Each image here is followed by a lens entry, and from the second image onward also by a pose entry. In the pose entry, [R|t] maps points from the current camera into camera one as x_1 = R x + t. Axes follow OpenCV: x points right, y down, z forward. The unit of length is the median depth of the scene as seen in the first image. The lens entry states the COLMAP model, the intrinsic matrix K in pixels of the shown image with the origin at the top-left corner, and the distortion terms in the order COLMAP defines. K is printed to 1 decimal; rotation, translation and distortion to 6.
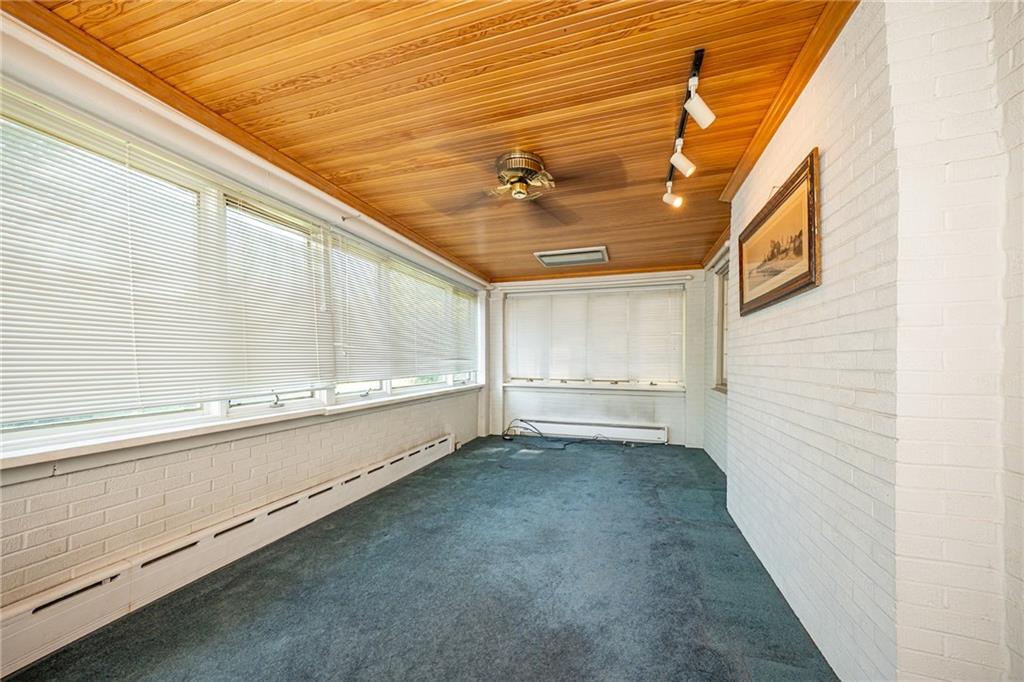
lens RADIAL K [[370.2, 0, 514.1], [0, 370.2, 345.0], [0, 0, 1]] dist [-0.001608, -0.000174]
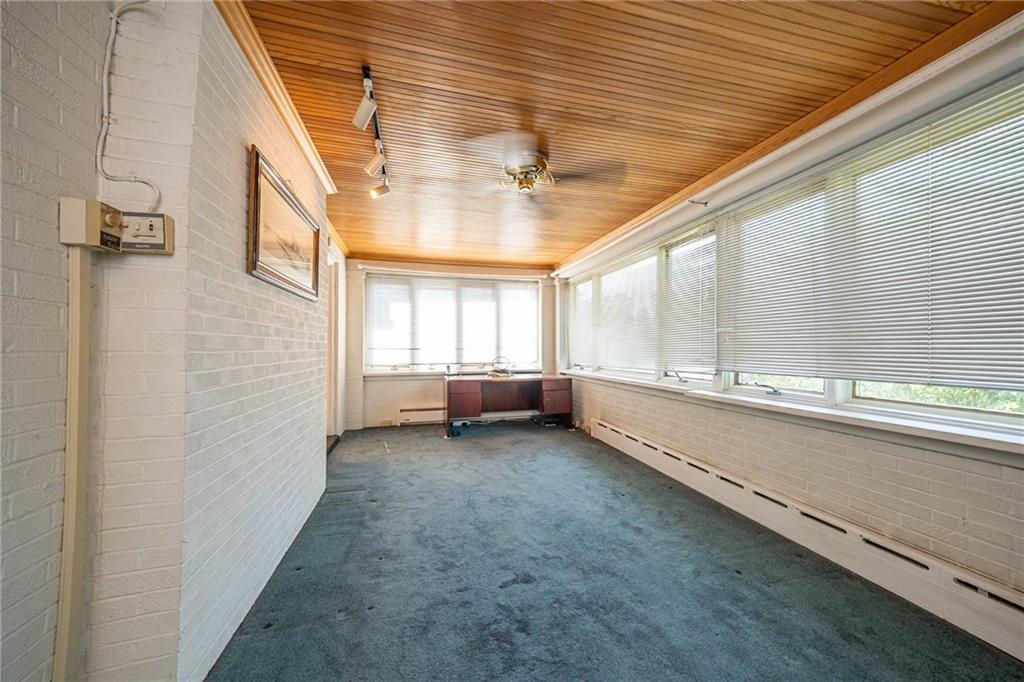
lens RADIAL K [[370.2, 0, 514.1], [0, 370.2, 345.0], [0, 0, 1]] dist [-0.001608, -0.000174]
pose [[-0.845091, -0.020120, -0.534244, 0.473707], [0.007498, 0.998747, -0.049475, 0.078405], [0.534570, -0.045817, -0.843881, 1.481419]]
